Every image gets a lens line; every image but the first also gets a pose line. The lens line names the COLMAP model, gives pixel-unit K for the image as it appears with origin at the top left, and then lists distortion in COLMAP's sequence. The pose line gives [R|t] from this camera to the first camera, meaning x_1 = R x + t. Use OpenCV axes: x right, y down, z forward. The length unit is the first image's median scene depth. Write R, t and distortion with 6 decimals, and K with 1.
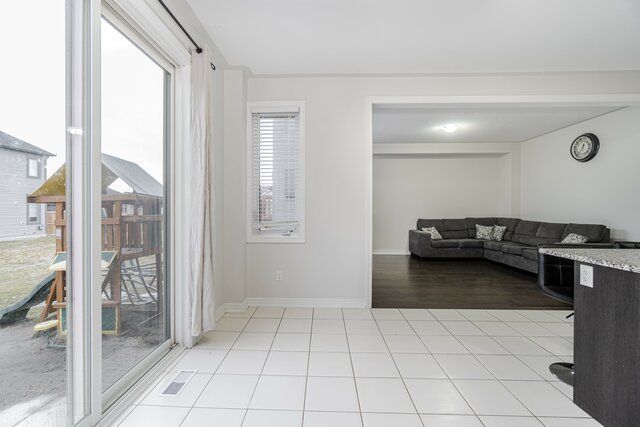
lens RADIAL K [[275.6, 0, 316.3], [0, 275.6, 207.4], [0, 0, 1]] dist [-0.002097, -0.000310]
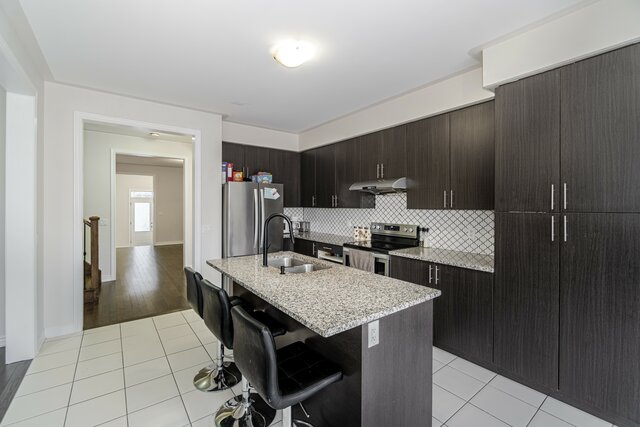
lens RADIAL K [[275.6, 0, 316.3], [0, 275.6, 207.4], [0, 0, 1]] dist [-0.002097, -0.000310]
pose [[-0.622023, -0.007603, 0.782962, 0.109881], [-0.006800, 0.999968, 0.004309, -0.037809], [-0.782970, -0.002644, -0.622054, 0.430550]]
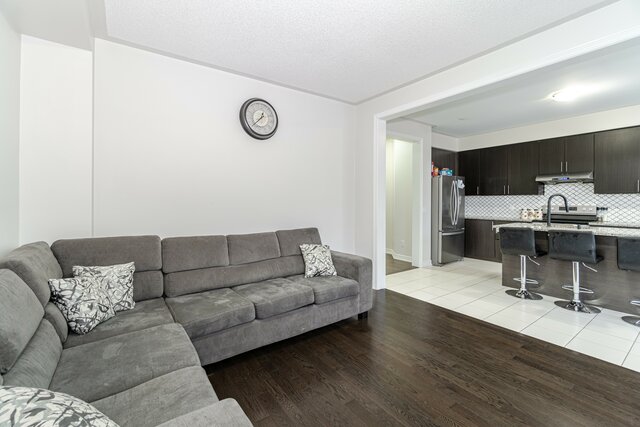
lens RADIAL K [[275.6, 0, 316.3], [0, 275.6, 207.4], [0, 0, 1]] dist [-0.002097, -0.000310]
pose [[-0.593384, -0.016306, 0.804754, 0.269317], [-0.002431, 0.999827, 0.018466, -0.007500], [-0.804916, 0.009001, -0.593321, 1.028233]]
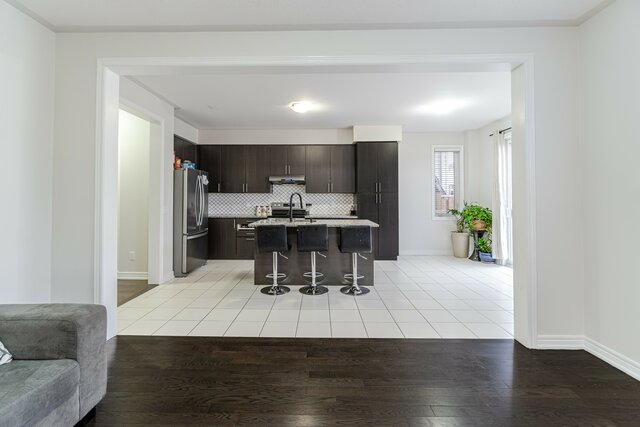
lens RADIAL K [[279.5, 0, 315.2], [0, 279.5, 196.8], [0, 0, 1]] dist [-0.000220, 0.000328]
pose [[-0.999998, -0.000053, -0.002013, 0.395048], [-0.000029, 0.999927, -0.012059, -0.008142], [0.002013, -0.012059, -0.999925, 0.936988]]
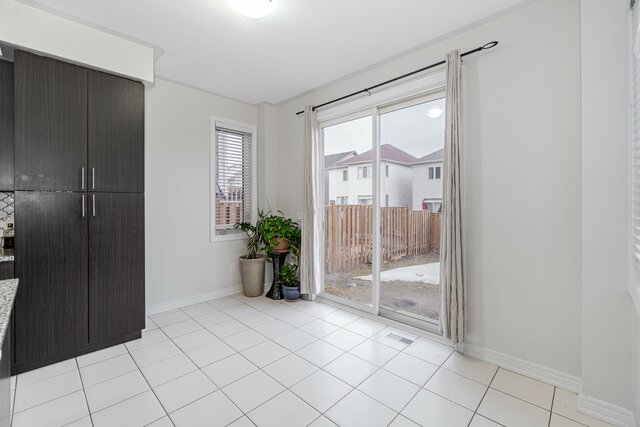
lens RADIAL K [[275.6, 0, 316.3], [0, 275.6, 207.4], [0, 0, 1]] dist [-0.002097, -0.000310]
pose [[-0.685308, 0.005041, -0.728236, 0.244694], [0.002866, 0.999987, 0.004226, -0.012051], [0.728248, 0.000809, -0.685314, 0.494576]]
